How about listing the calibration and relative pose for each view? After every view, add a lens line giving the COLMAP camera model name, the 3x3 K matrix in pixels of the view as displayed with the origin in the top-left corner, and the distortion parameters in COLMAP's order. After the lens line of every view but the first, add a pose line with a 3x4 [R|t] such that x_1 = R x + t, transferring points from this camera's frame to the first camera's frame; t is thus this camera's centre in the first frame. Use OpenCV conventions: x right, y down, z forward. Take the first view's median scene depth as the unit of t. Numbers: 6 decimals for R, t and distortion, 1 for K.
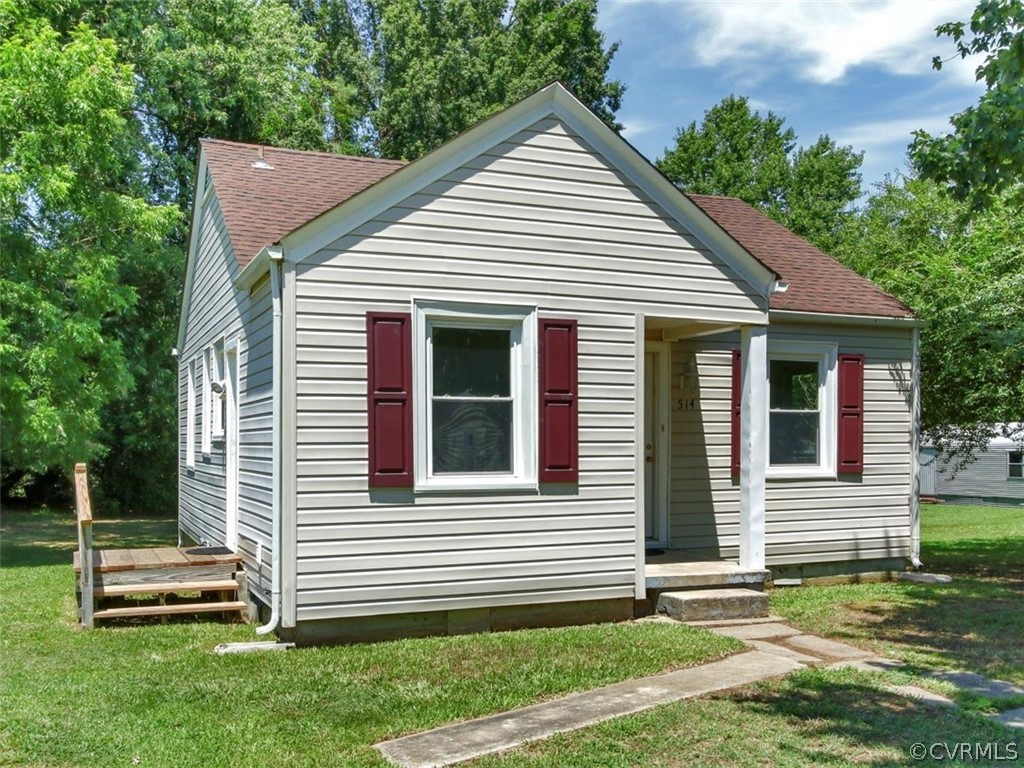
lens RADIAL K [[1021.1, 0, 513.0], [0, 1021.1, 459.3], [0, 0, 1]] dist [-0.003378, 0.004822]
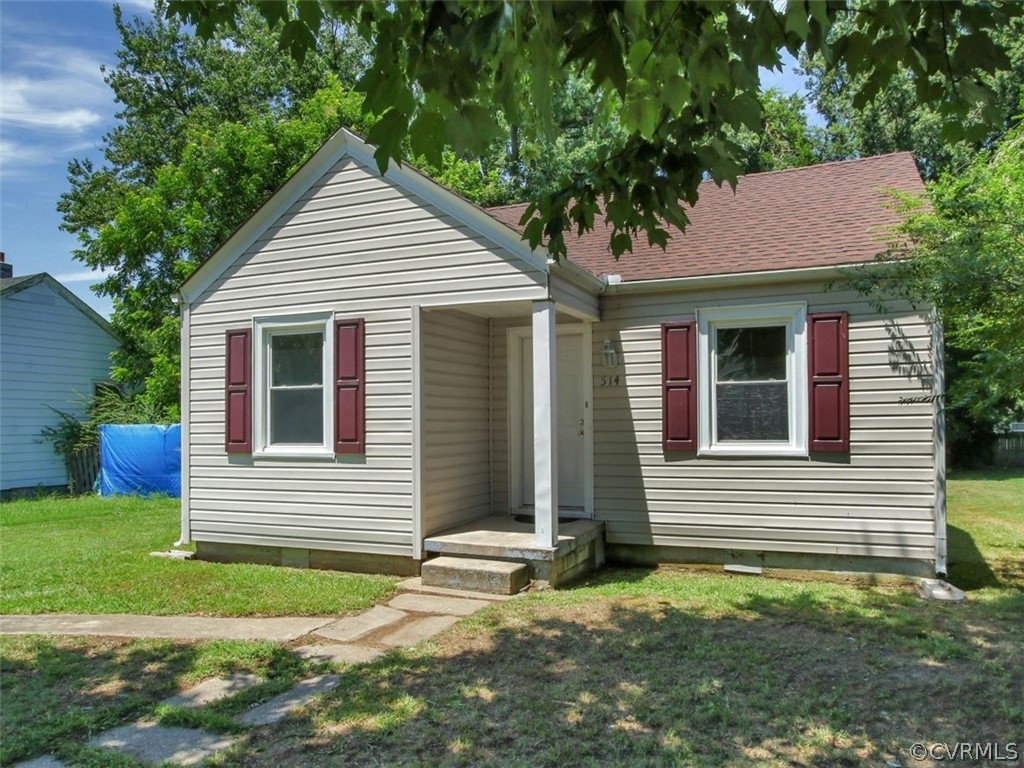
lens RADIAL K [[714.5, 0, 515.3], [0, 714.5, 413.2], [0, 0, 1]] dist [-0.005678, 0.001745]
pose [[0.698911, -0.013486, -0.715081, 0.782443], [-0.002949, 0.999759, -0.021737, -0.006779], [0.715202, 0.017301, 0.698703, 0.540107]]
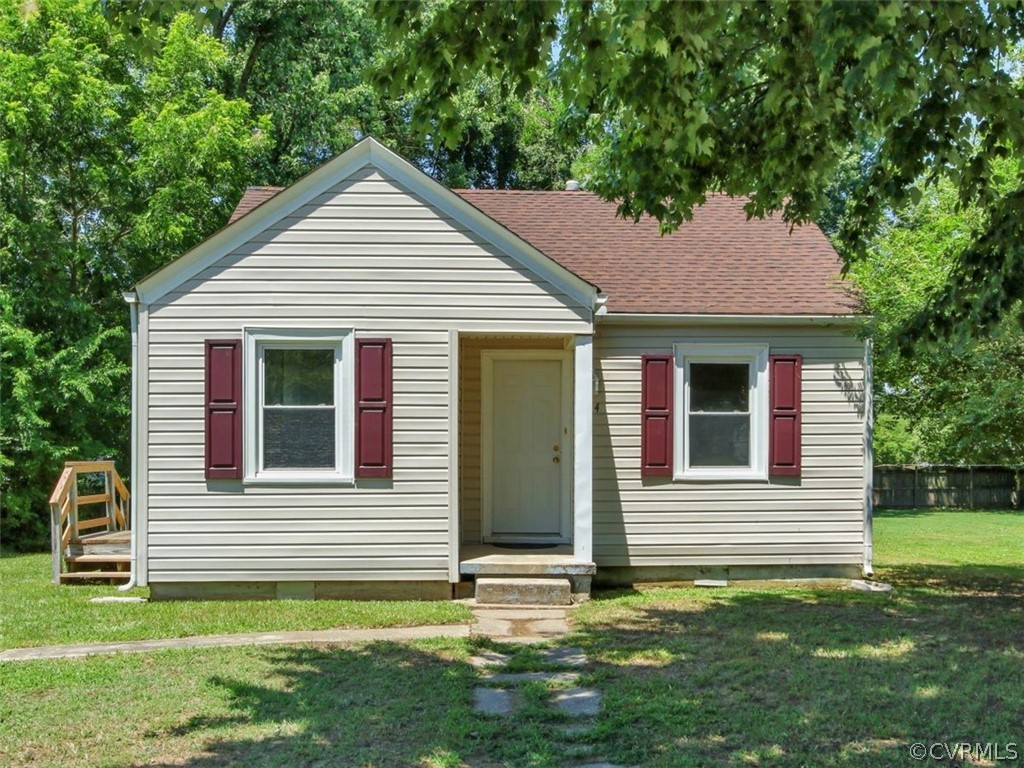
lens RADIAL K [[1118.6, 0, 512.1], [0, 1118.6, 455.6], [0, 0, 1]] dist [-0.000837, 0.014395]
pose [[0.931964, 0.003638, -0.362534, 0.649065], [-0.007217, 0.999938, -0.008519, 0.006907], [0.362480, 0.010556, 0.931932, -0.134211]]
